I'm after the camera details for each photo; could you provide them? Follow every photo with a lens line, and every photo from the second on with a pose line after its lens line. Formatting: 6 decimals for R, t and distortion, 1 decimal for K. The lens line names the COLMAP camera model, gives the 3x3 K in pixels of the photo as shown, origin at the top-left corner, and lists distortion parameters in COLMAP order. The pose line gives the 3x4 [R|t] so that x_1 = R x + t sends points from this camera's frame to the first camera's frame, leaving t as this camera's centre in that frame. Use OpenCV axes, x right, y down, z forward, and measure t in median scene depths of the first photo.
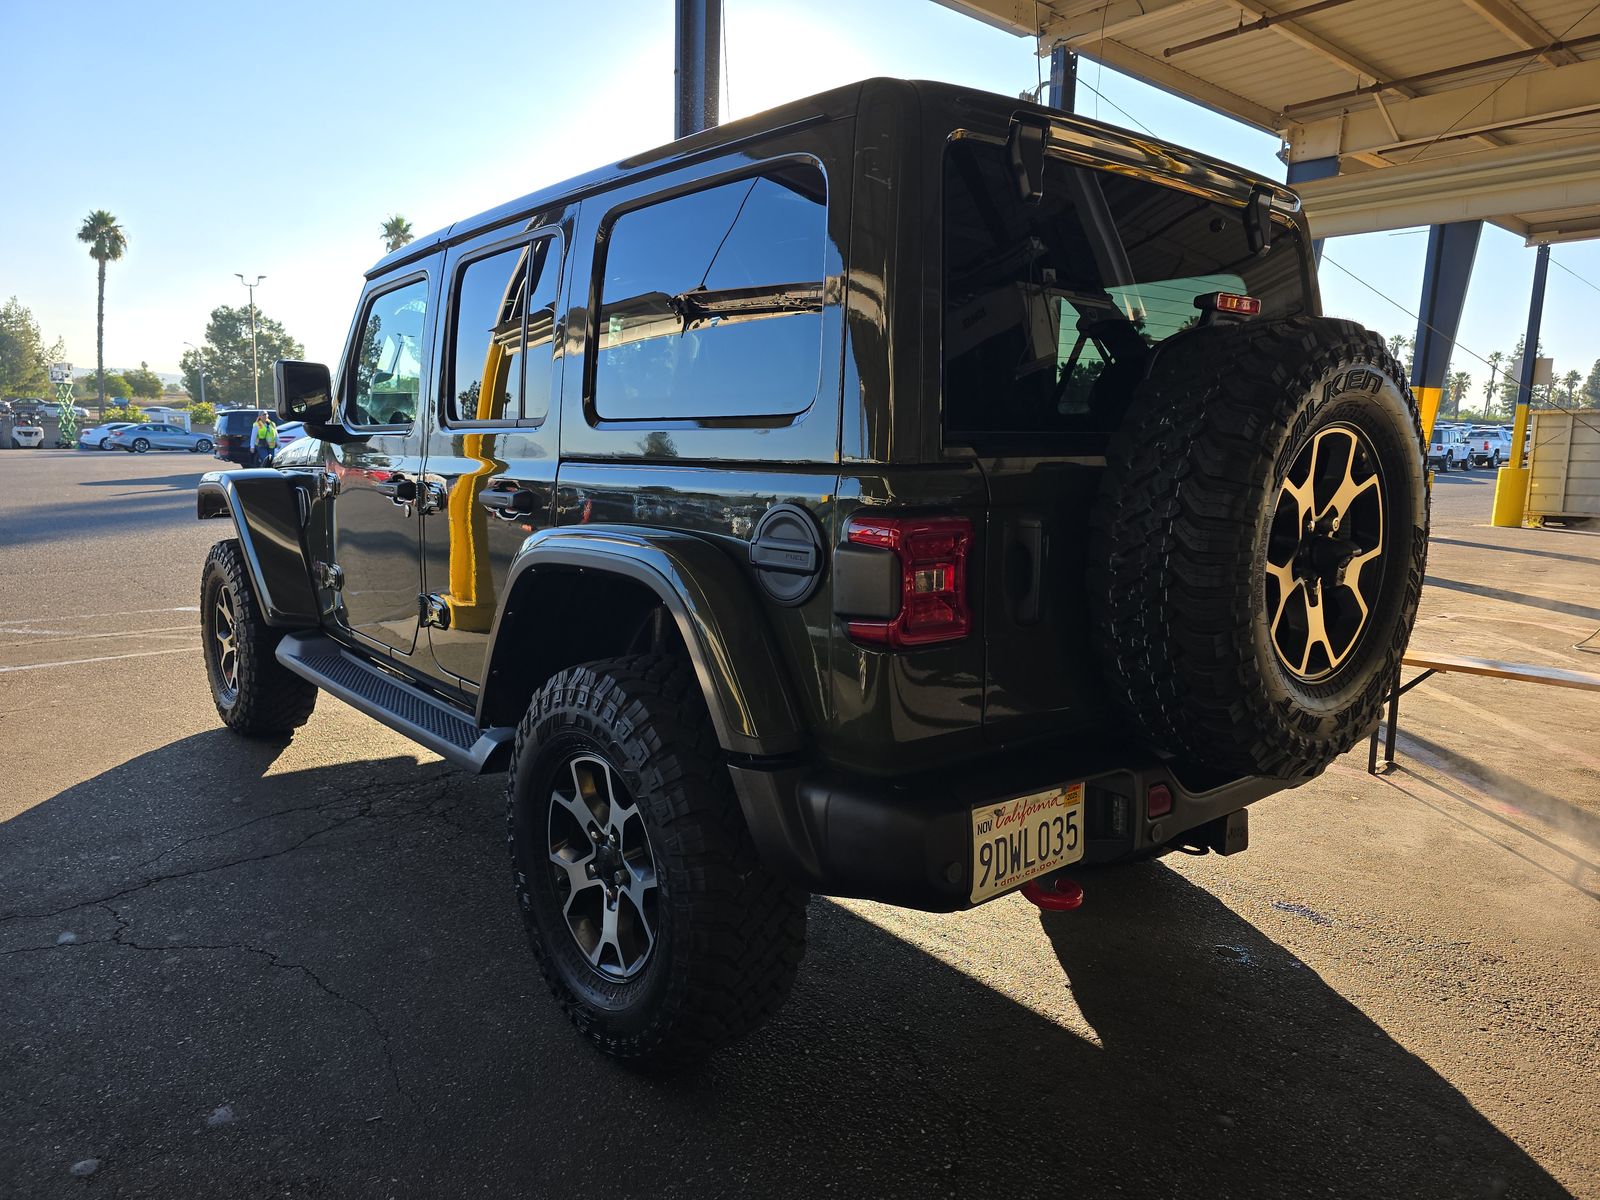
lens RADIAL K [[1078.6, 0, 805.2], [0, 1078.6, 599.6], [0, 0, 1]] dist [0.052389, -0.041697]
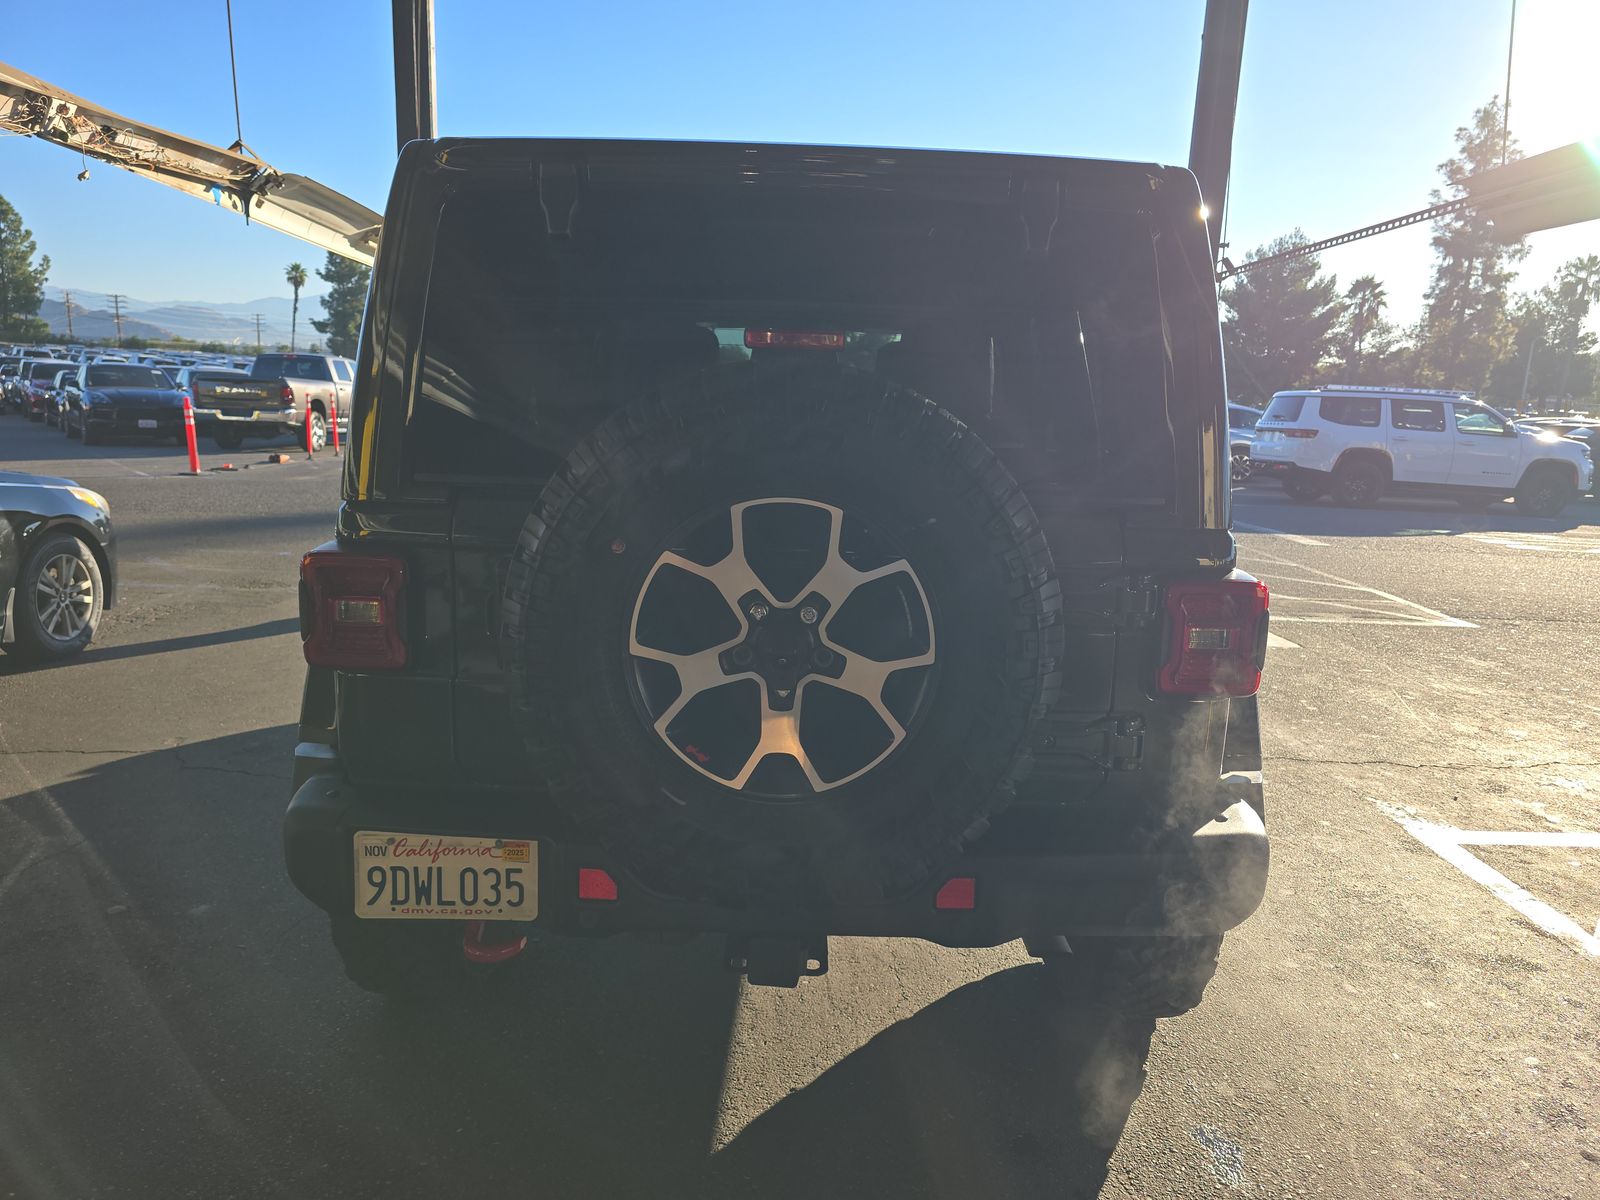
lens RADIAL K [[1078.6, 0, 799.0], [0, 1078.6, 587.5], [0, 0, 1]] dist [0.052389, -0.041697]
pose [[0.769784, 0.125481, -0.625849, 1.026158], [-0.122028, 0.991333, 0.048667, -0.133858], [0.626531, 0.038908, 0.778424, 0.391899]]
